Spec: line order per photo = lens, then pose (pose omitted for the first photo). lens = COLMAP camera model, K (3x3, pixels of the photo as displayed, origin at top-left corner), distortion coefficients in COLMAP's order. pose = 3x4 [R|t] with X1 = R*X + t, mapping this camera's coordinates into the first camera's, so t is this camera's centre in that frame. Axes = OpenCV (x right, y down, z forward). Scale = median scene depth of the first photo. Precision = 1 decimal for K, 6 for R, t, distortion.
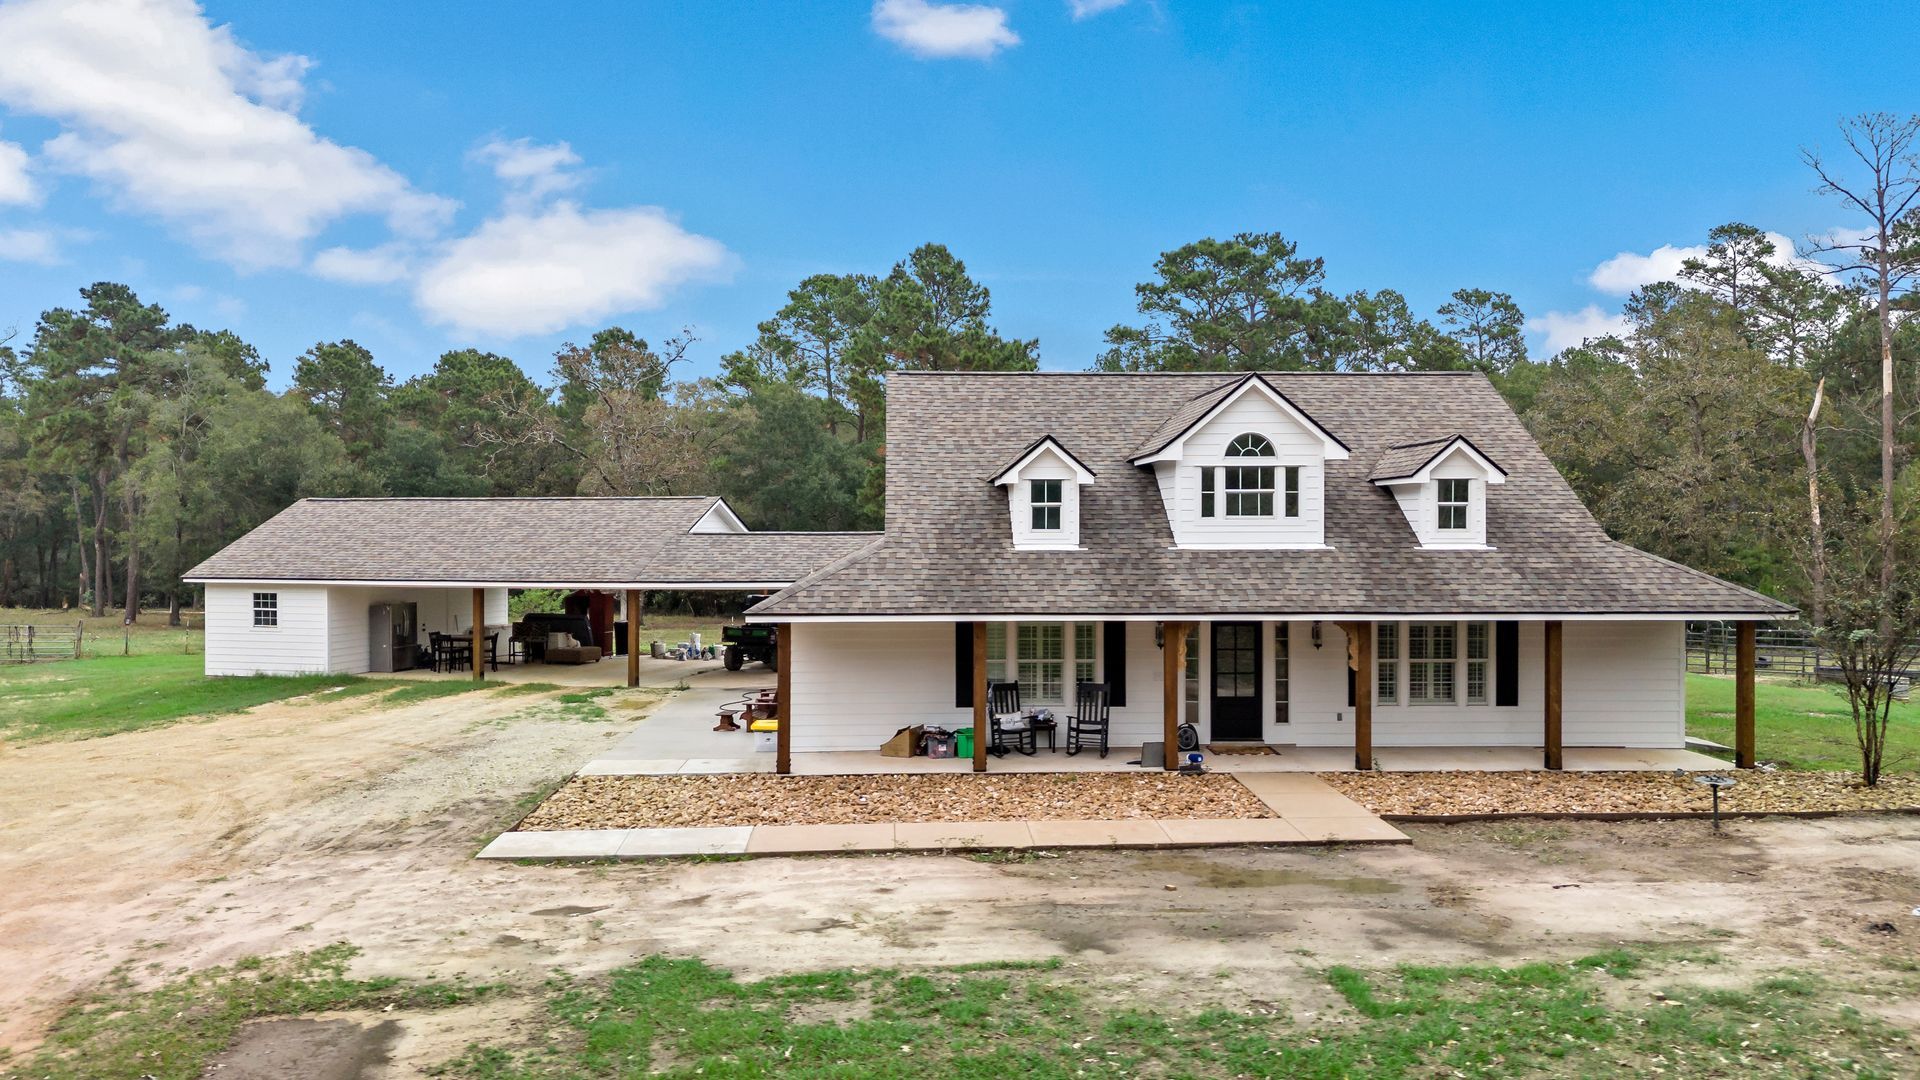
lens RADIAL K [[1237.9, 0, 960.0], [0, 1237.9, 540.0], [0, 0, 1]] dist [0.068336, -0.056718]
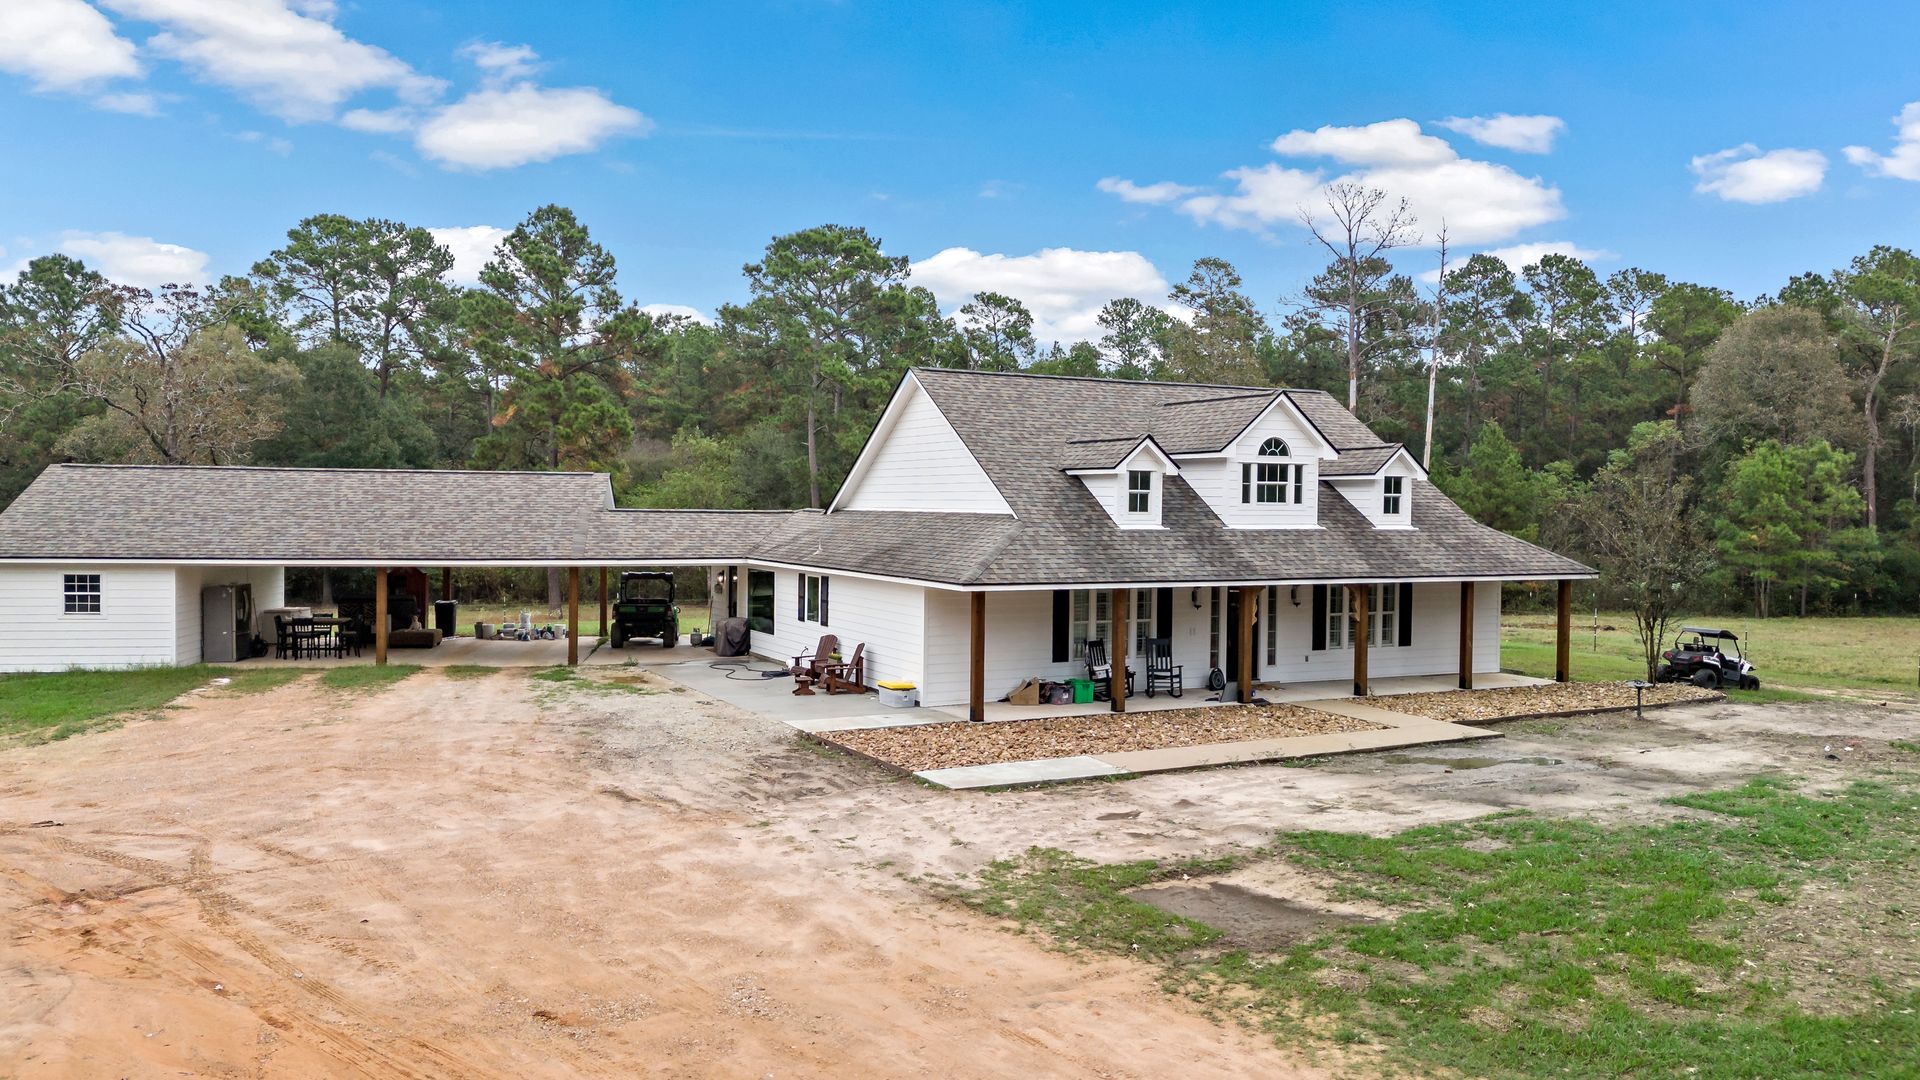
lens RADIAL K [[1237.9, 0, 960.0], [0, 1237.9, 540.0], [0, 0, 1]] dist [0.068336, -0.056718]
pose [[0.921816, -0.000109, 0.387627, -0.551672], [-0.006924, 0.999836, 0.016746, -0.000269], [-0.387565, -0.018120, 0.921664, -0.047839]]
